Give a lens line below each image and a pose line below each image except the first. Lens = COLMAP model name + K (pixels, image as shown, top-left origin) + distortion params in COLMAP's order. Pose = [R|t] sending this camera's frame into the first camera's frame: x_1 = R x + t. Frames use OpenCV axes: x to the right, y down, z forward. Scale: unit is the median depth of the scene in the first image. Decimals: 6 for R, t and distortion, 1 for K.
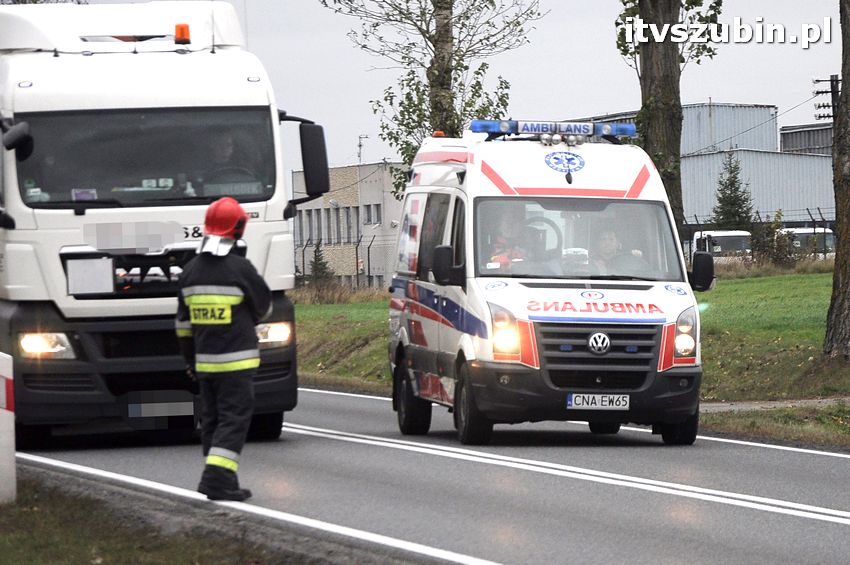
lens RADIAL K [[3838.9, 0, 425.0], [0, 3838.9, 282.5], [0, 0, 1]] dist [-0.054072, -0.261325]
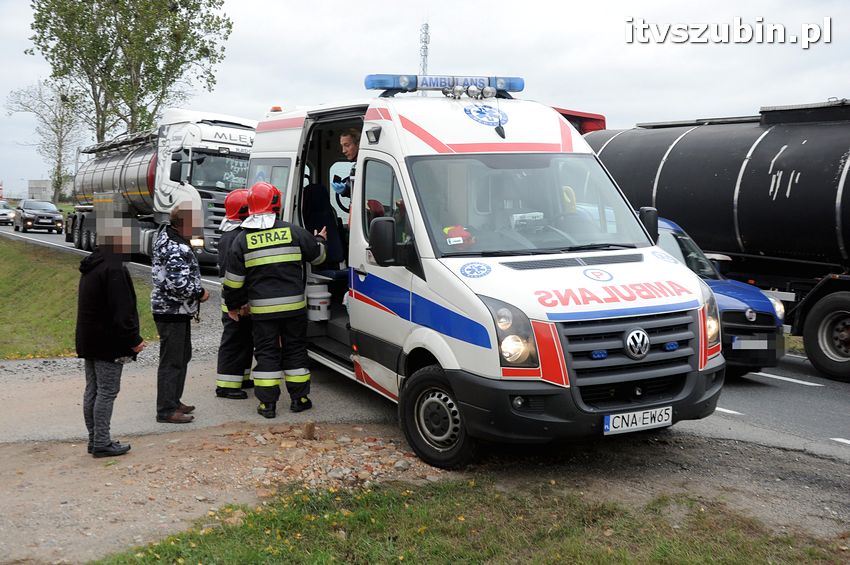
lens RADIAL K [[991.0, 0, 425.0], [0, 991.0, 282.5], [0, 0, 1]] dist [0.003837, 0.000825]
pose [[0.959887, -0.071556, 0.271104, -0.046209], [0.045047, 0.993684, 0.102781, -0.017815], [-0.276746, -0.086445, 0.957047, 0.826093]]
